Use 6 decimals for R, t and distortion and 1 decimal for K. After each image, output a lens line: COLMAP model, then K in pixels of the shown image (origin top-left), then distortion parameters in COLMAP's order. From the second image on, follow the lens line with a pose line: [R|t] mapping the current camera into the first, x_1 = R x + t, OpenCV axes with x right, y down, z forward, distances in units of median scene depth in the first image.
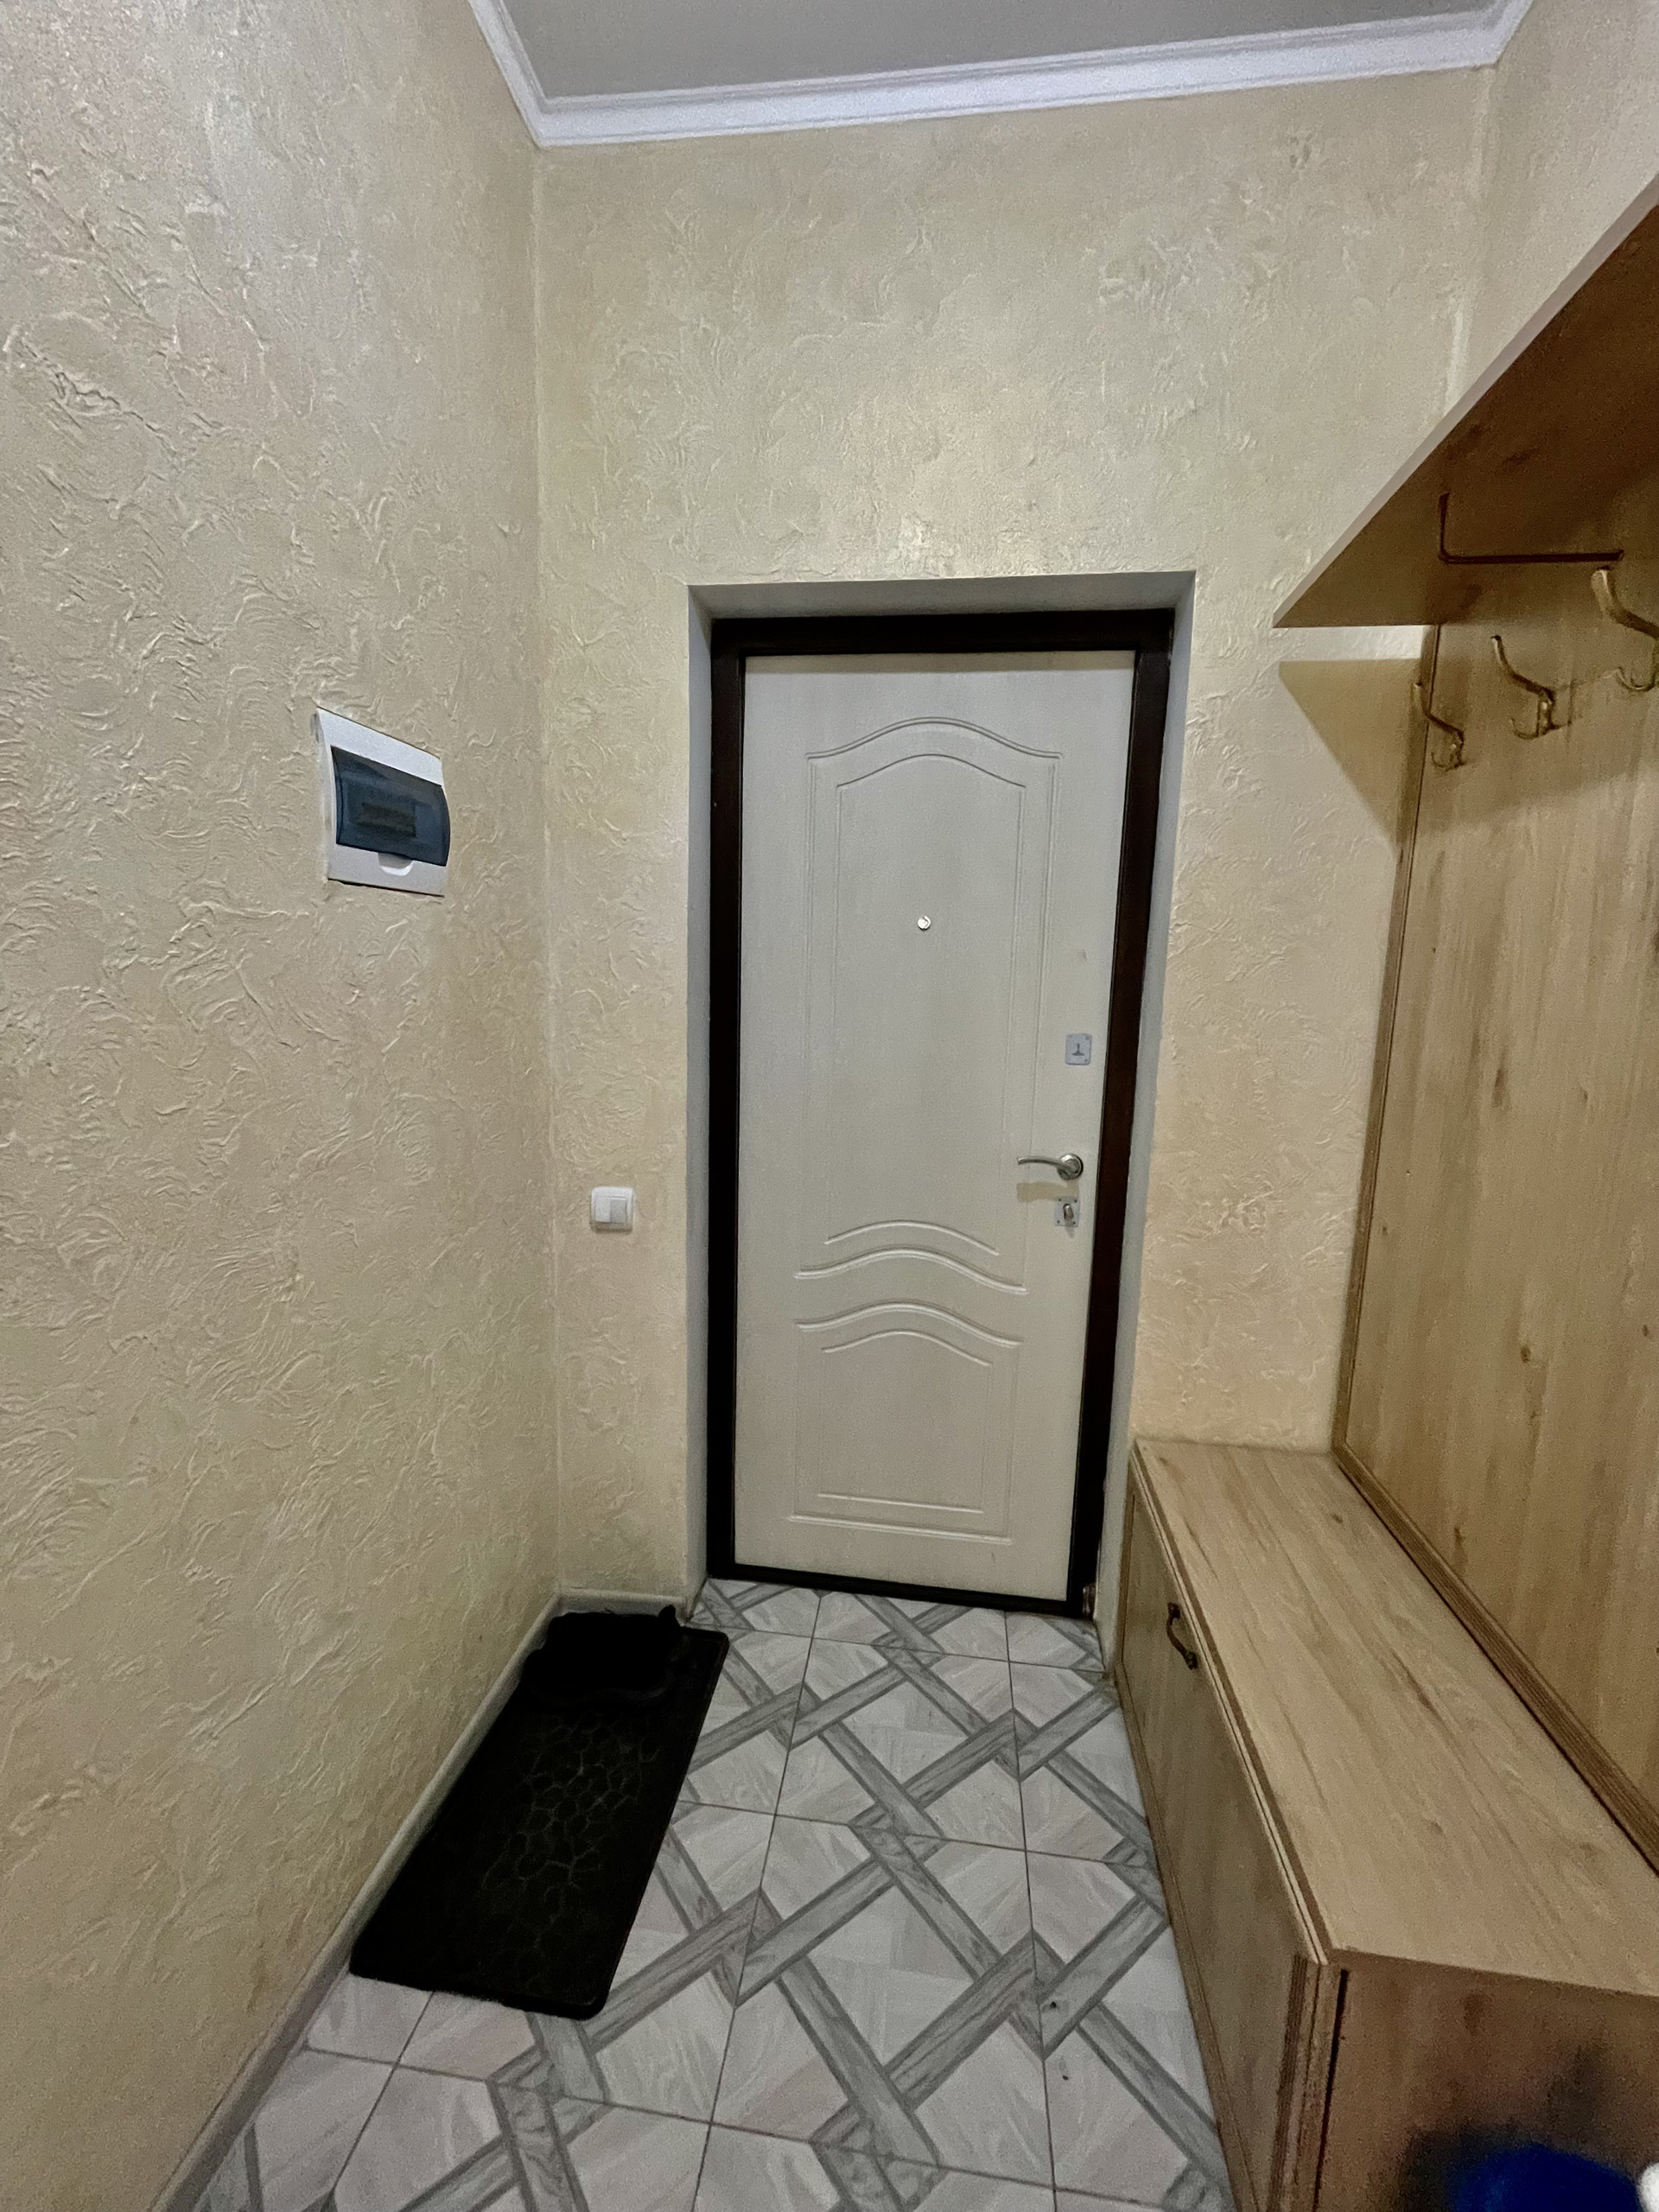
lens RADIAL K [[893.8, 0, 829.2], [0, 893.8, 1100.3], [0, 0, 1]] dist [-0.003531, 0.000041]
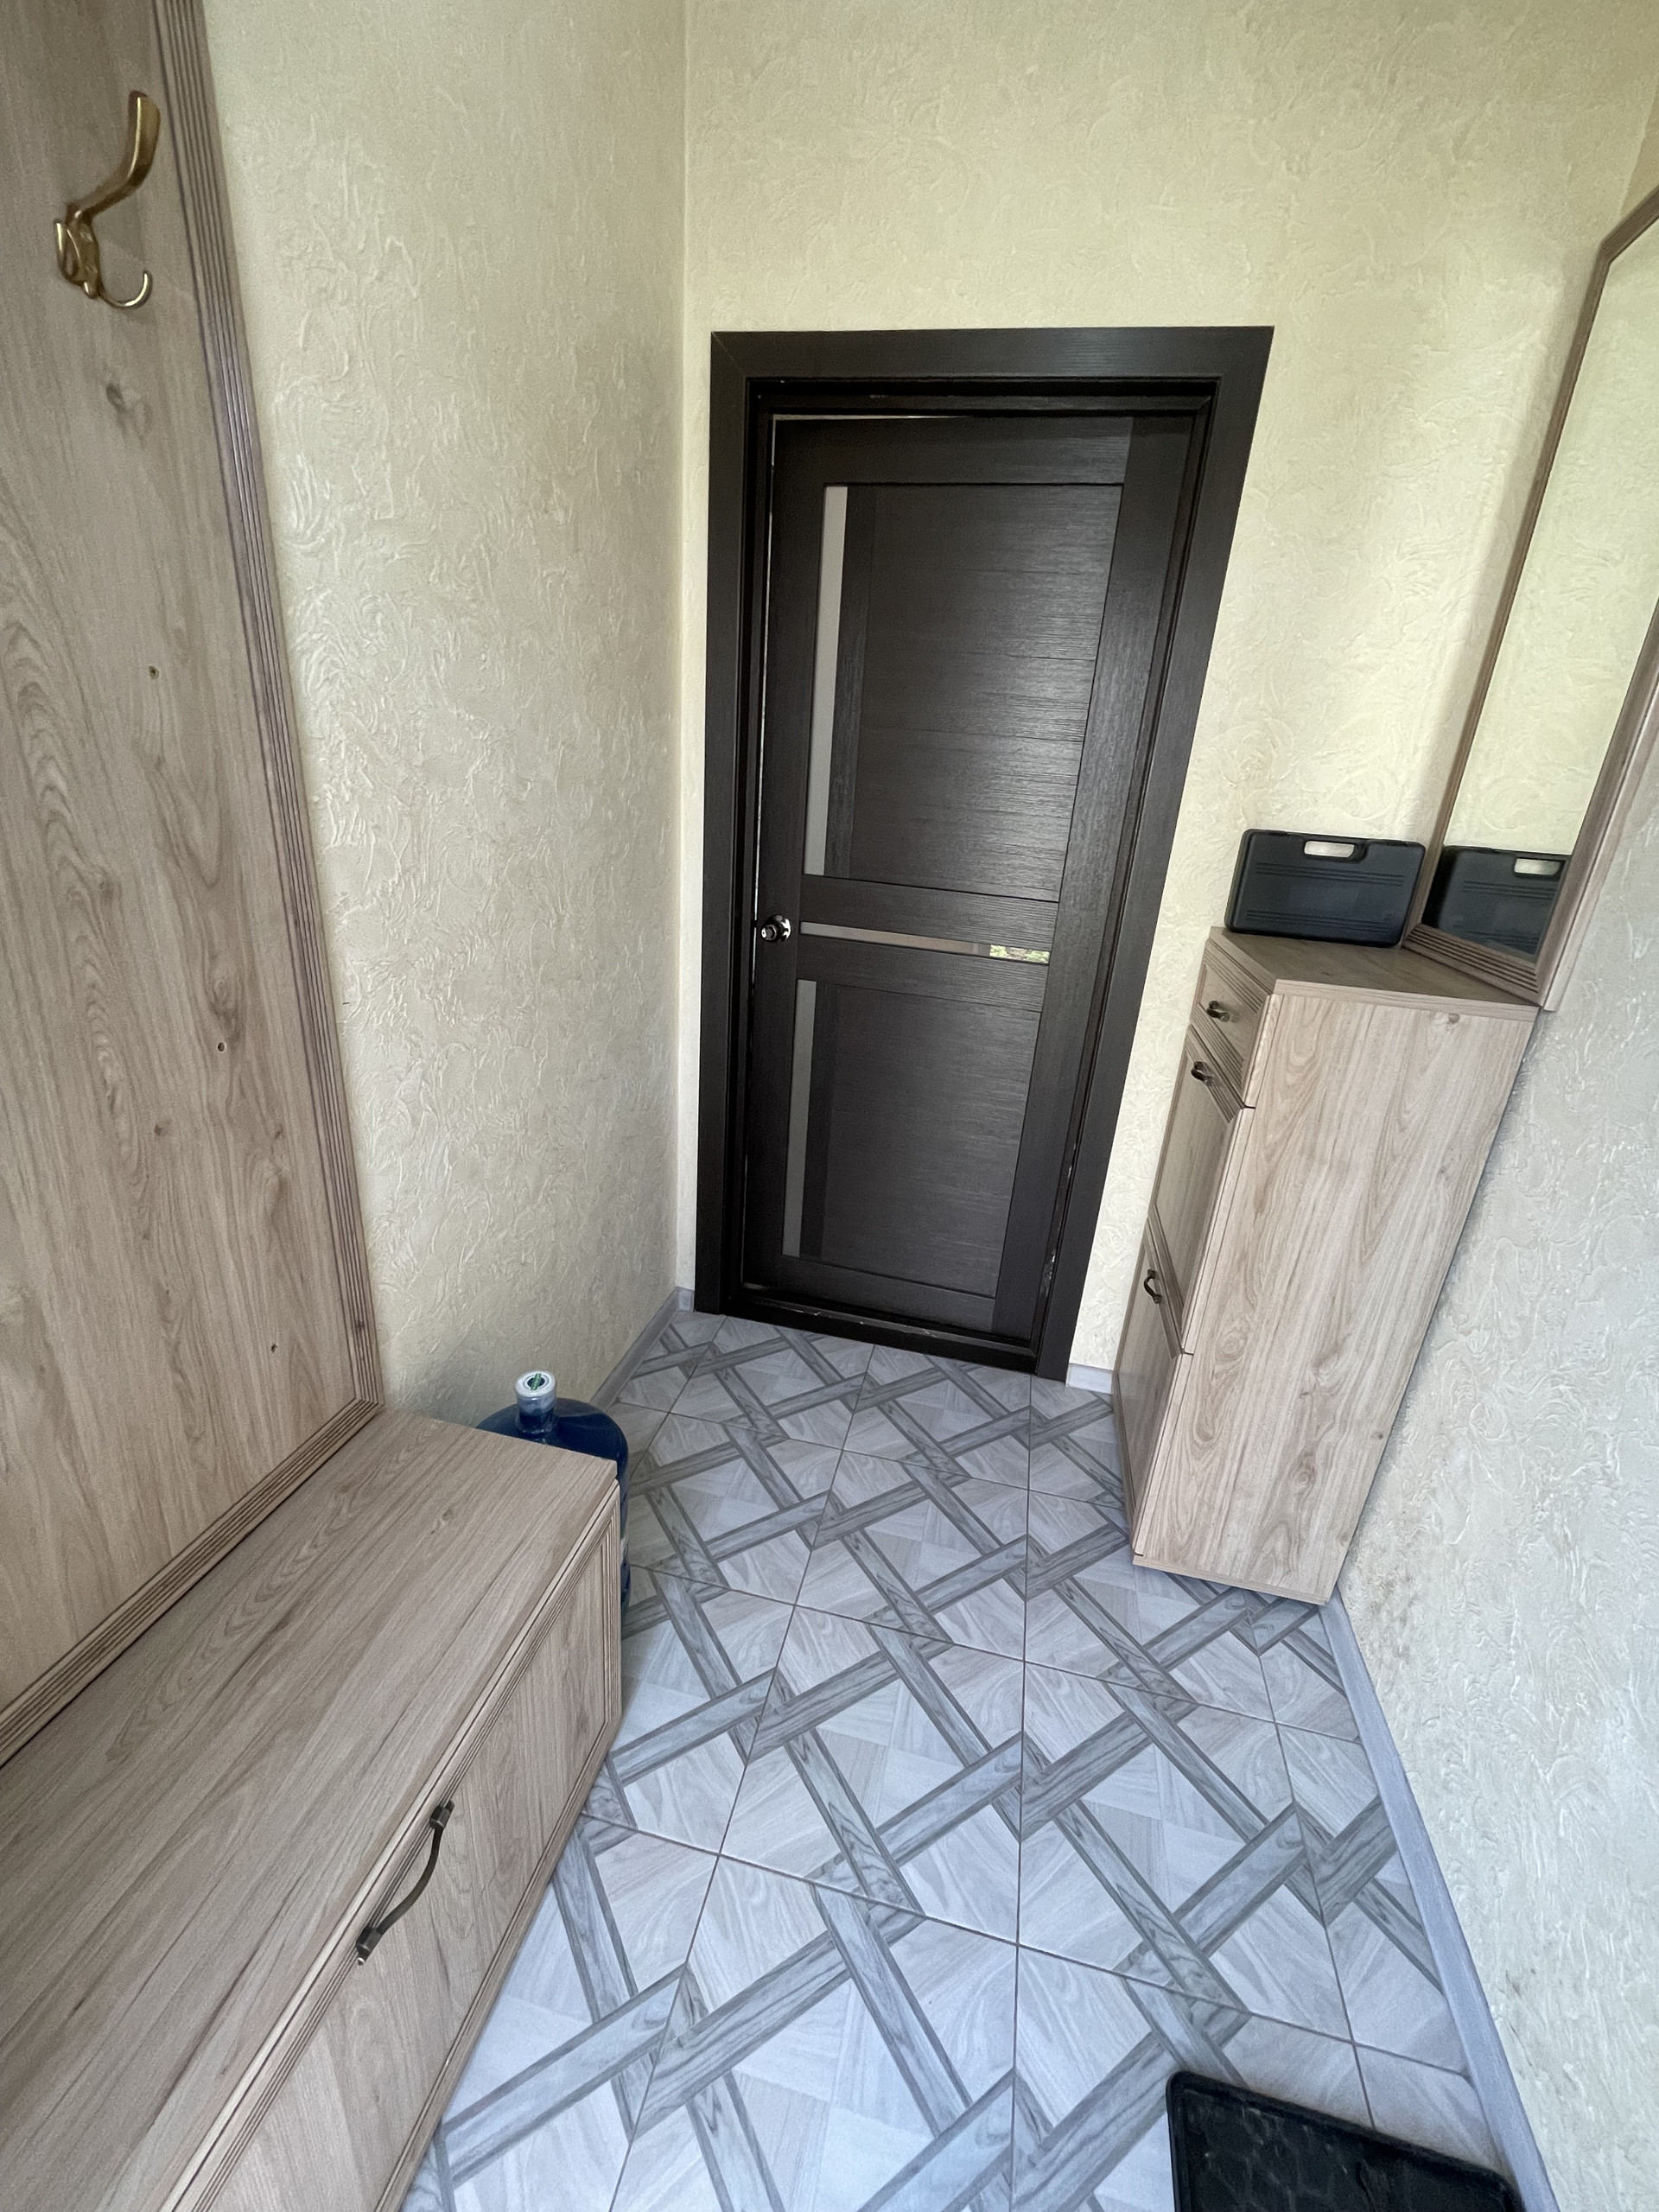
lens RADIAL K [[893.8, 0, 799.7], [0, 893.8, 1184.4], [0, 0, 1]] dist [-0.003531, 0.000041]
pose [[-0.988410, -0.139878, 0.058987, 0.193090], [-0.084013, 0.827660, 0.554906, -0.191332], [-0.126440, 0.543519, -0.829819, 1.430140]]
